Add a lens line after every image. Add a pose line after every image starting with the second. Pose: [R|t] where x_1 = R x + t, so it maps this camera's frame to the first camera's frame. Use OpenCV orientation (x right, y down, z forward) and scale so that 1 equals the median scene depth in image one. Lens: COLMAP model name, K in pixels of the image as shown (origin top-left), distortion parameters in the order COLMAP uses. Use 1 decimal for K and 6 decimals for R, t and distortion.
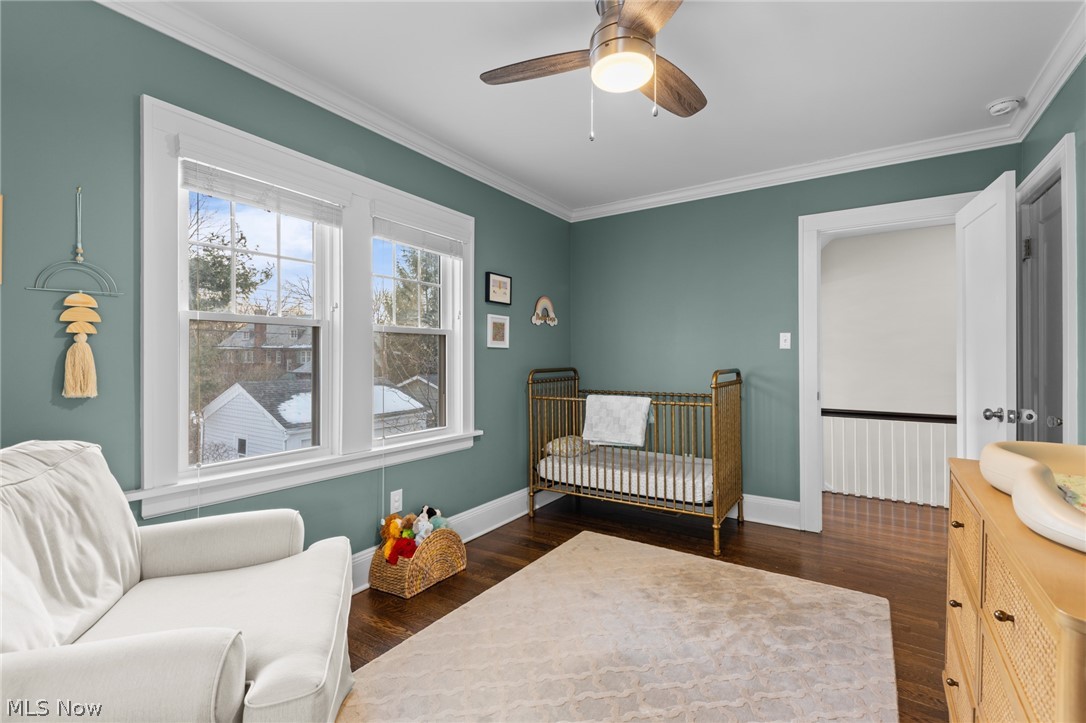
lens RADIAL K [[487.9, 0, 540.8], [0, 487.9, 356.8], [0, 0, 1]] dist [0.002551, 0.000087]
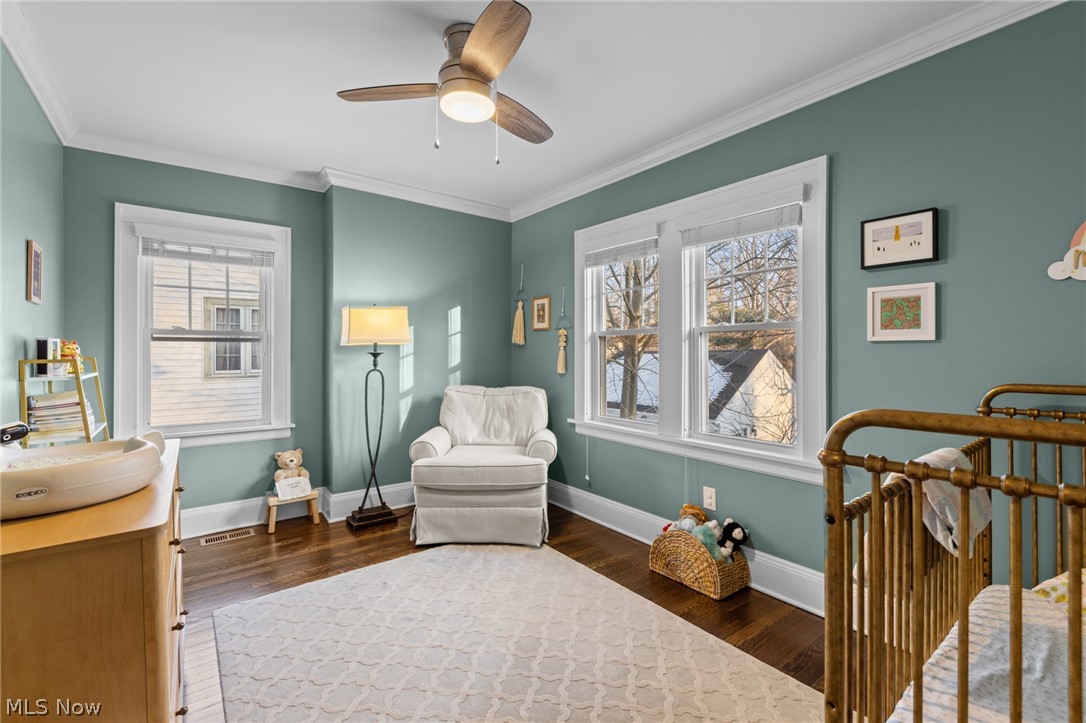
lens RADIAL K [[457.3, 0, 539.5], [0, 457.3, 357.1], [0, 0, 1]] dist [0.000737, 0.000110]
pose [[-0.326495, 0.005946, -0.945180, 0.584911], [0.002286, 0.999982, 0.005501, -0.003174], [0.945196, -0.000365, -0.326502, 0.792461]]
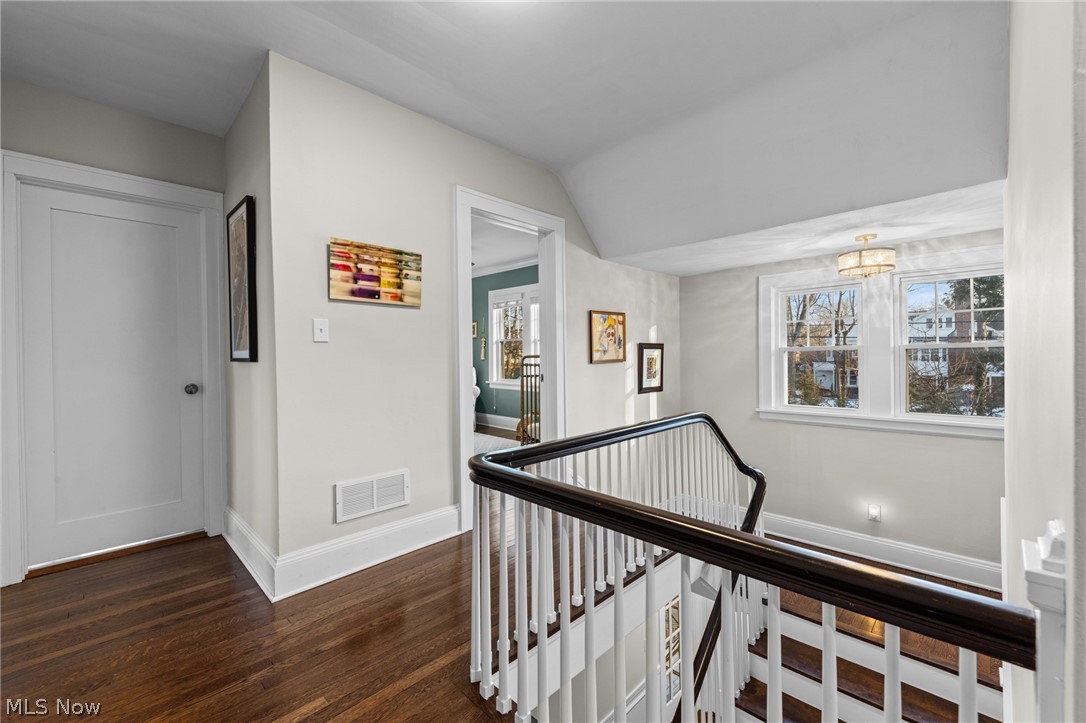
lens RADIAL K [[457.3, 0, 543.4], [0, 457.3, 358.3], [0, 0, 1]] dist [0.000737, 0.000110]
pose [[-0.193073, 0.006142, -0.981165, 1.651042], [0.013031, 0.999908, 0.003695, 0.031117], [0.981098, -0.012072, -0.193135, 1.200359]]
